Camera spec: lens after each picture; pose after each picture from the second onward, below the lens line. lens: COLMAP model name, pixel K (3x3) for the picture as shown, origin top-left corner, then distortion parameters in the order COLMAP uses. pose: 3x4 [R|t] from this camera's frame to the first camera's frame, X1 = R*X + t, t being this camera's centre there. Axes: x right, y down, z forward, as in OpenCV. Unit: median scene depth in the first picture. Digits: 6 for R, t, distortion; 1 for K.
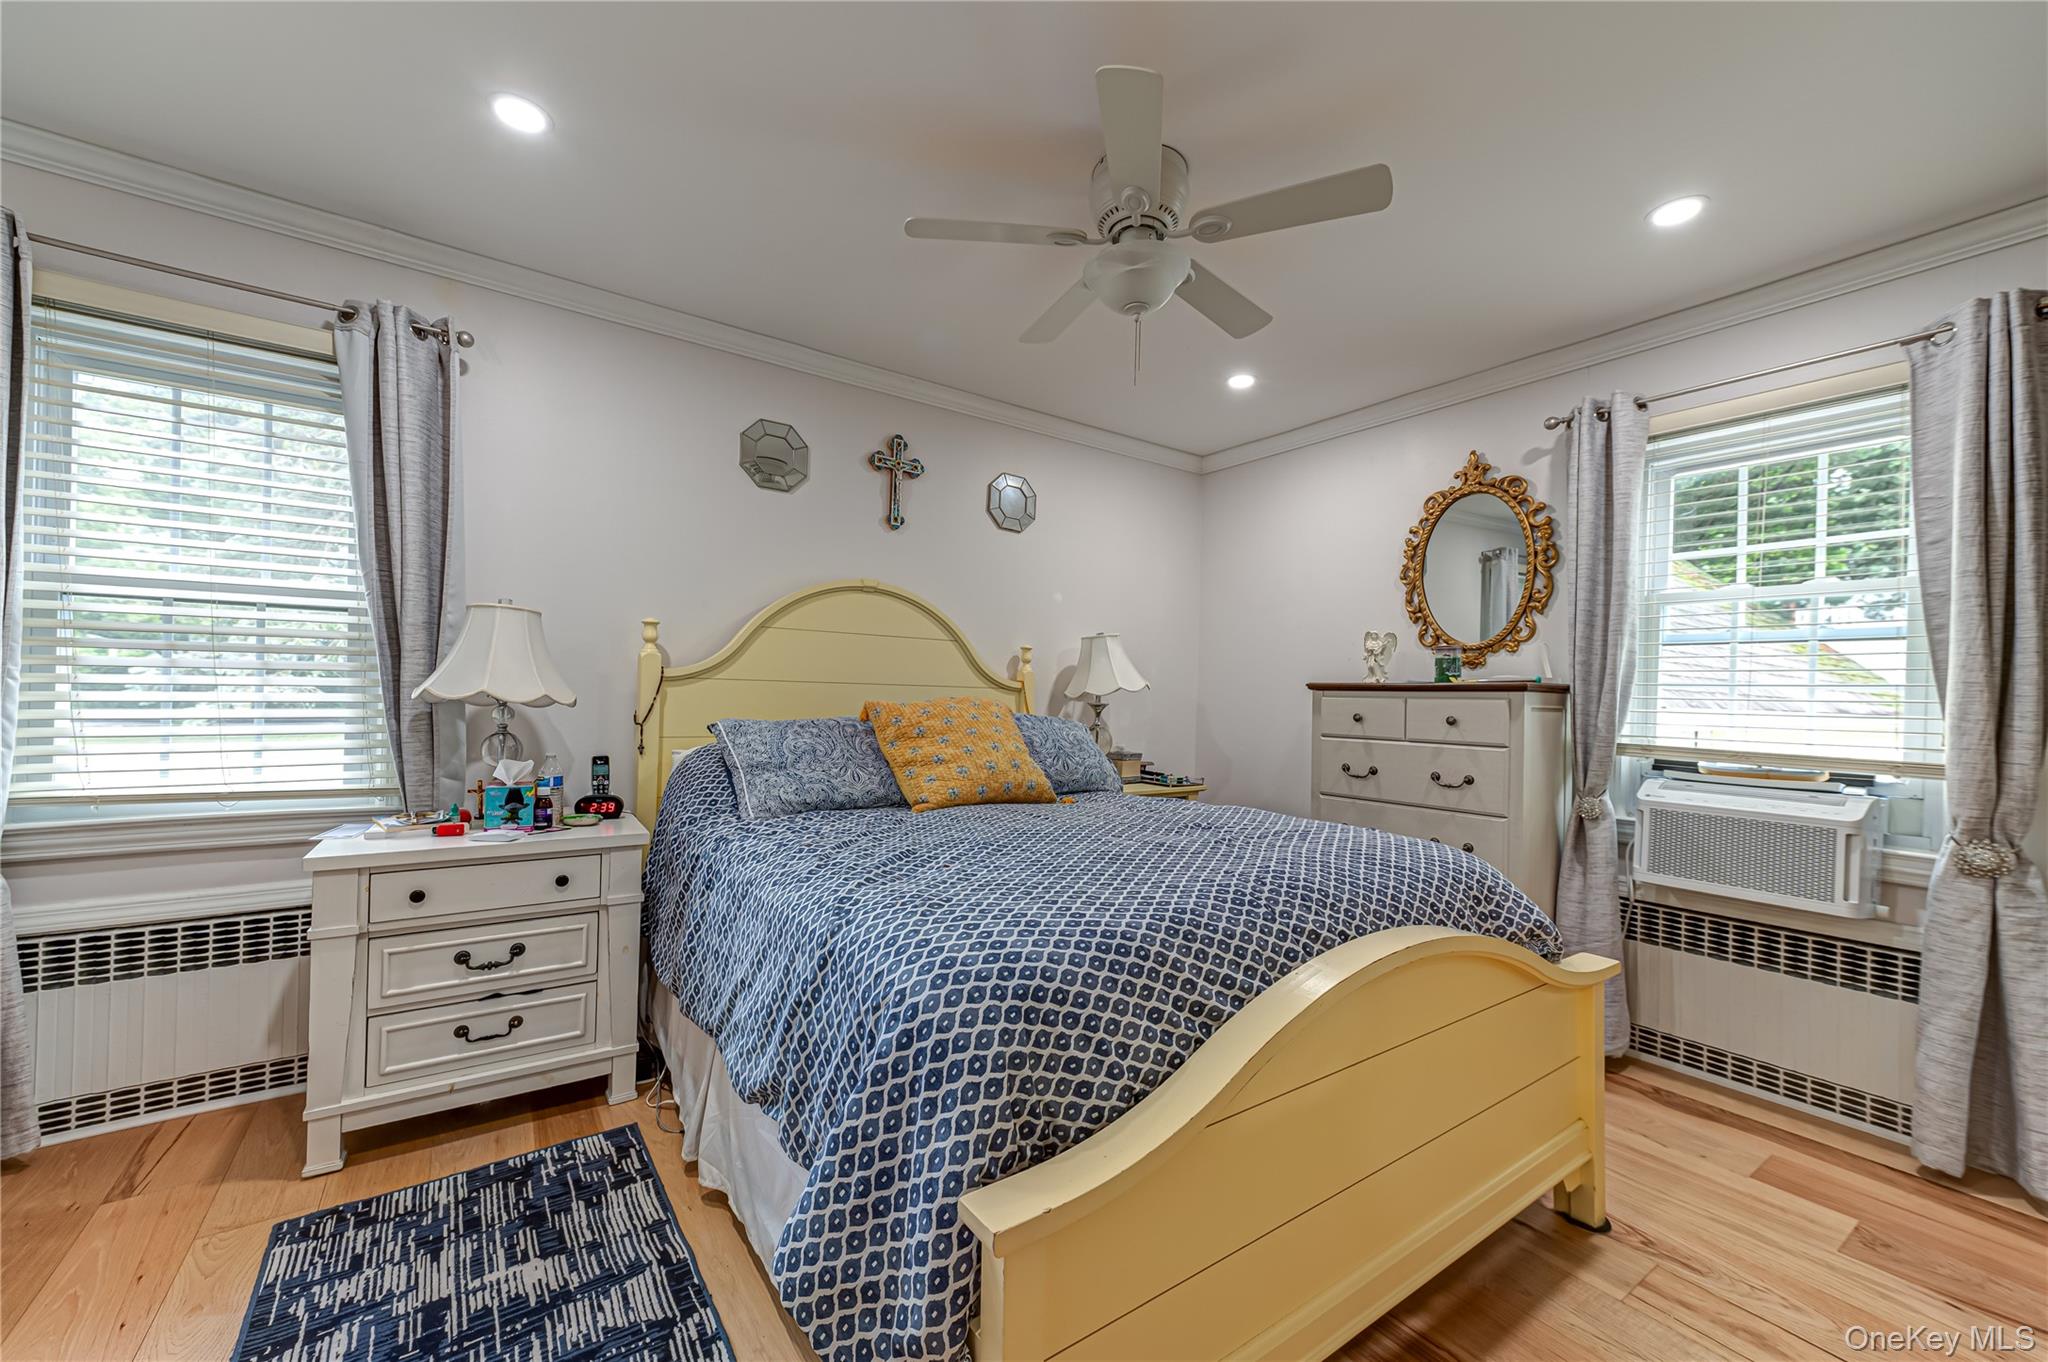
lens RADIAL K [[799.0, 0, 1021.3], [0, 799.0, 684.5], [0, 0, 1]] dist [0.012475, 0.001132]
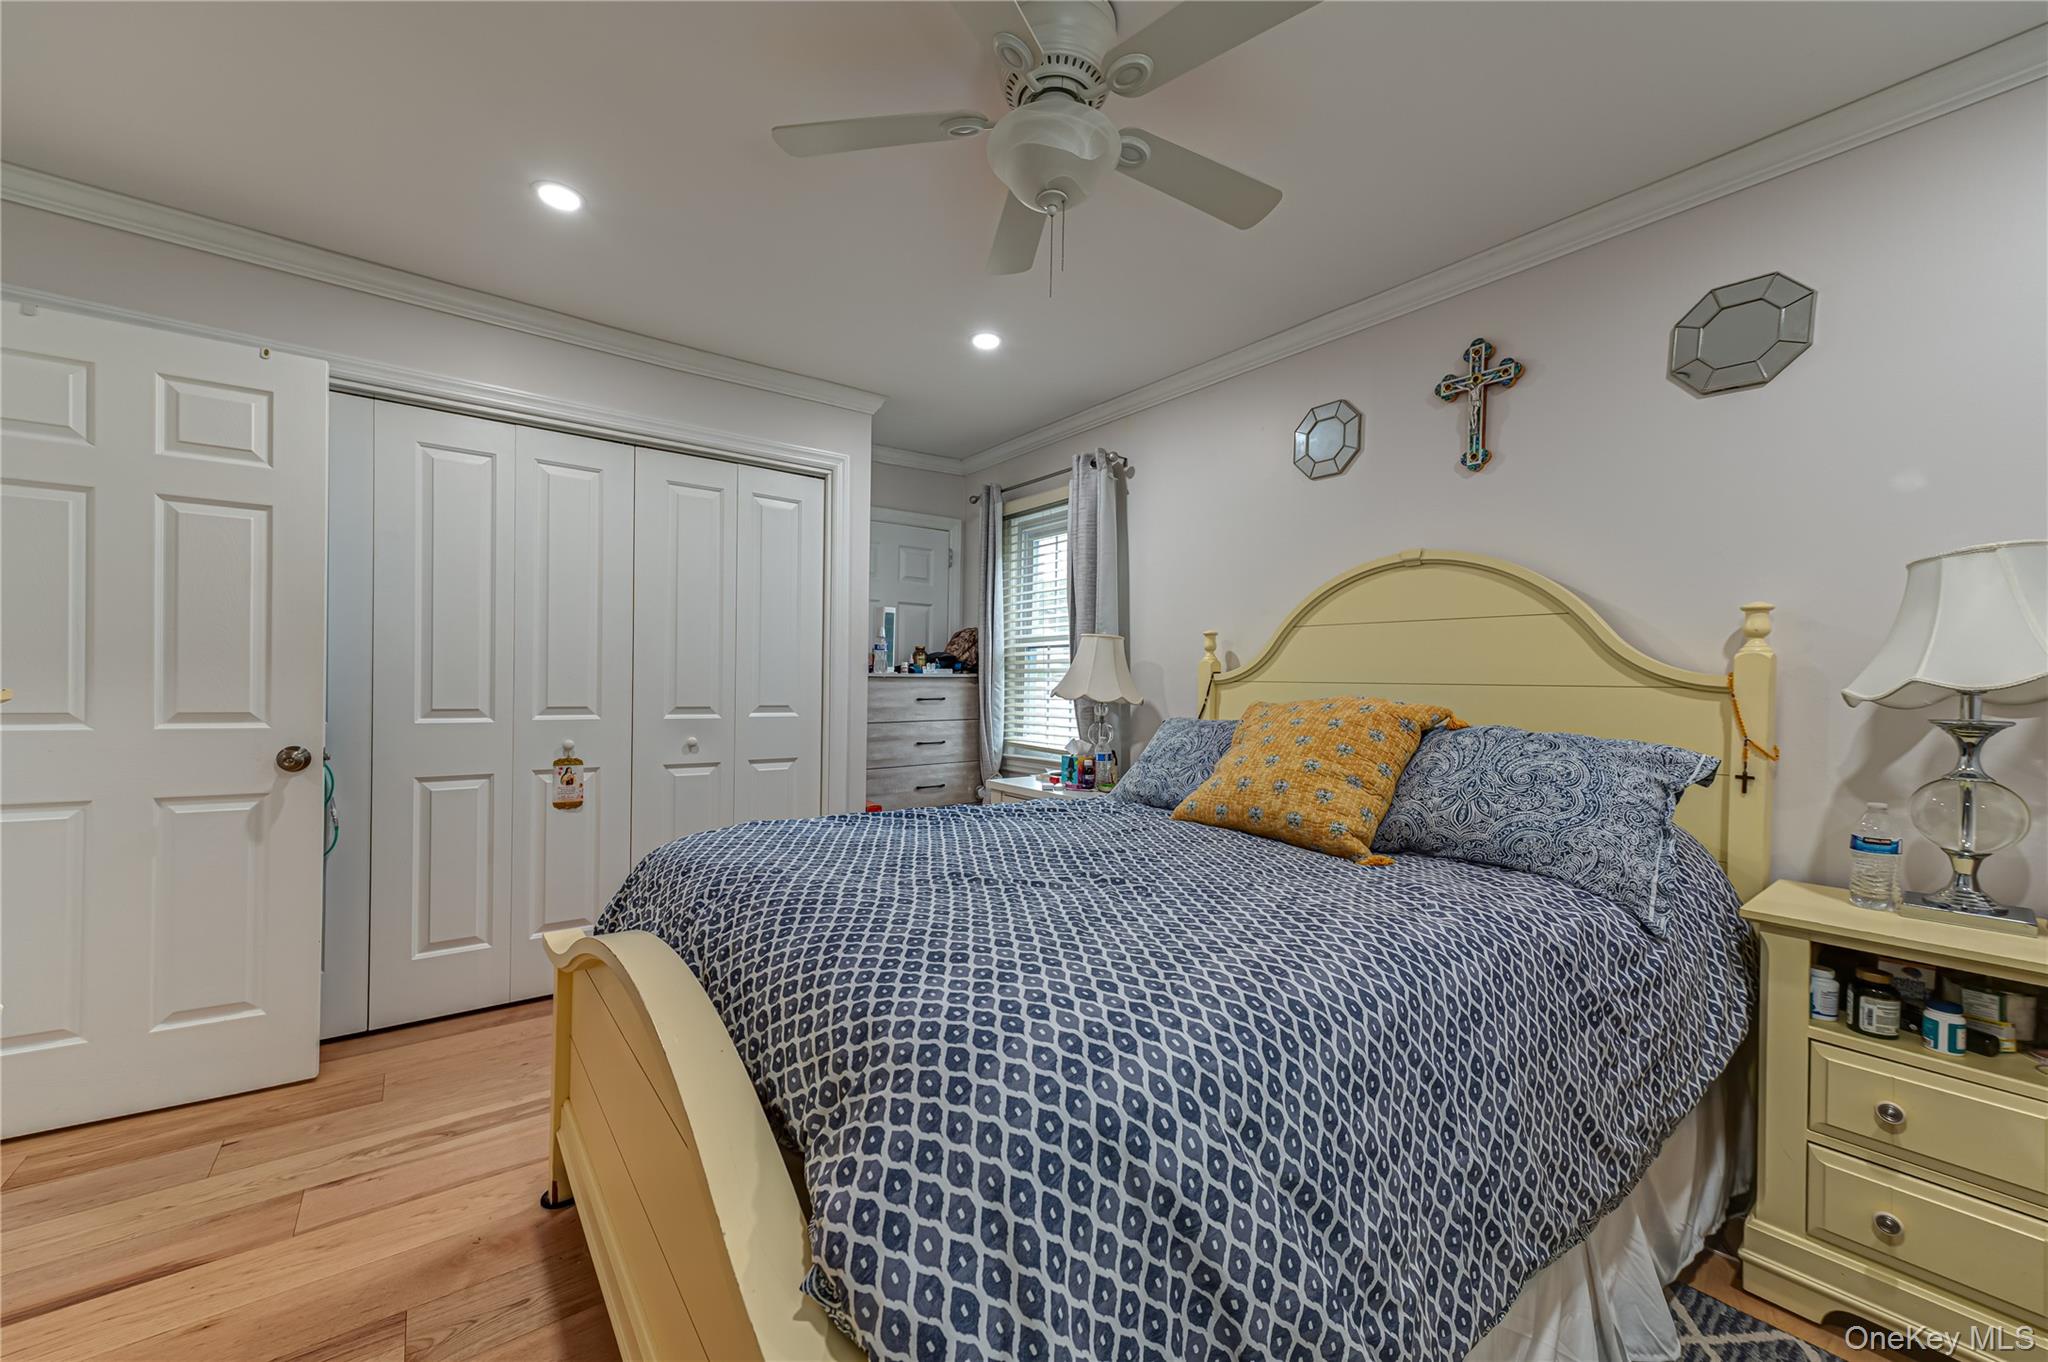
lens RADIAL K [[799.0, 0, 1021.3], [0, 799.0, 688.5], [0, 0, 1]] dist [0.012475, 0.001132]
pose [[0.036906, -0.015793, -0.999194, 0.552024], [-0.003727, 0.999866, -0.015941, 0.016947], [0.999312, 0.004312, 0.036842, 0.563771]]
